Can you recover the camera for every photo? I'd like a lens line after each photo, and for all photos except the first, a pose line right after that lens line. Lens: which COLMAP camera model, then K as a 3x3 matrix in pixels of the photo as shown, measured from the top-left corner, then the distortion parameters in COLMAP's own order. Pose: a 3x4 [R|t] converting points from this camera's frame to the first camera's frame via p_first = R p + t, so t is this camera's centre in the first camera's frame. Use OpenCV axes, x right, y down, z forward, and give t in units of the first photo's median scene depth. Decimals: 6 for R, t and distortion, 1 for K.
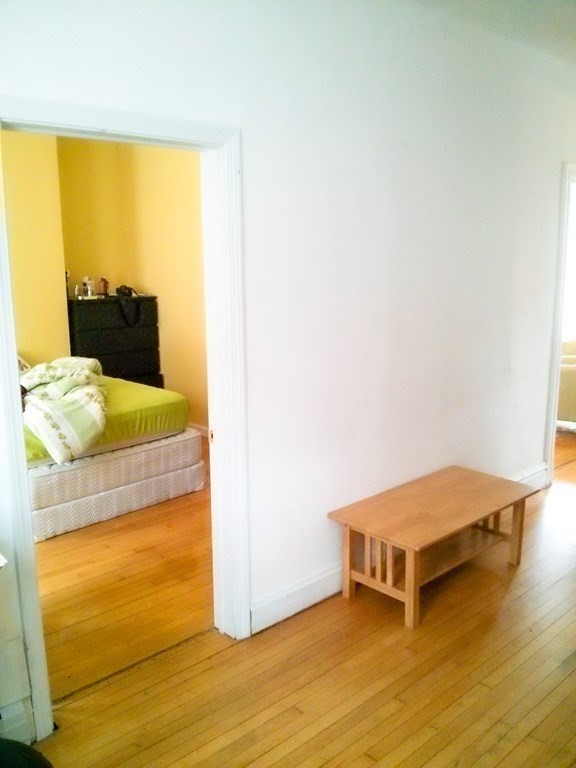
lens RADIAL K [[683.3, 0, 293.9], [0, 683.3, 379.7], [0, 0, 1]] dist [-0.034940, 0.008692]
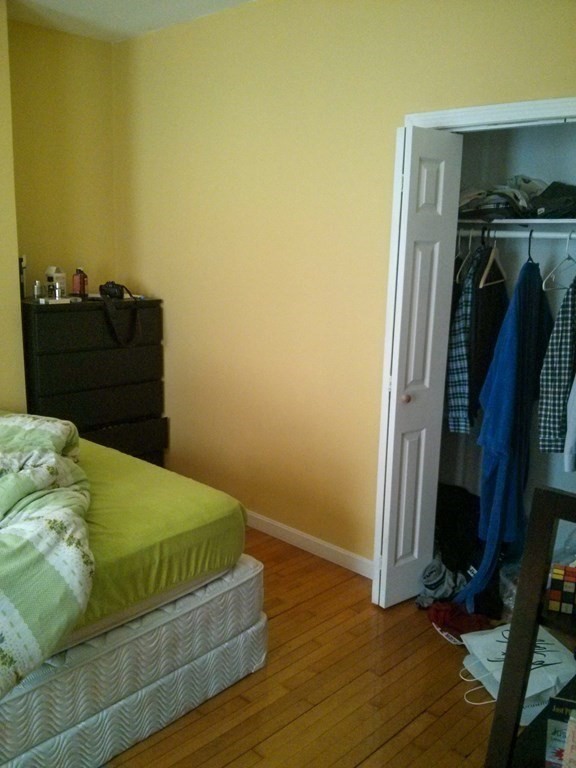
lens RADIAL K [[683.3, 0, 281.4], [0, 683.3, 390.2], [0, 0, 1]] dist [-0.034940, 0.008692]
pose [[0.999309, 0.020722, 0.030852, -0.143430], [-0.021688, 0.999274, 0.031311, -0.079773], [-0.030181, -0.031958, 0.999033, 0.468878]]
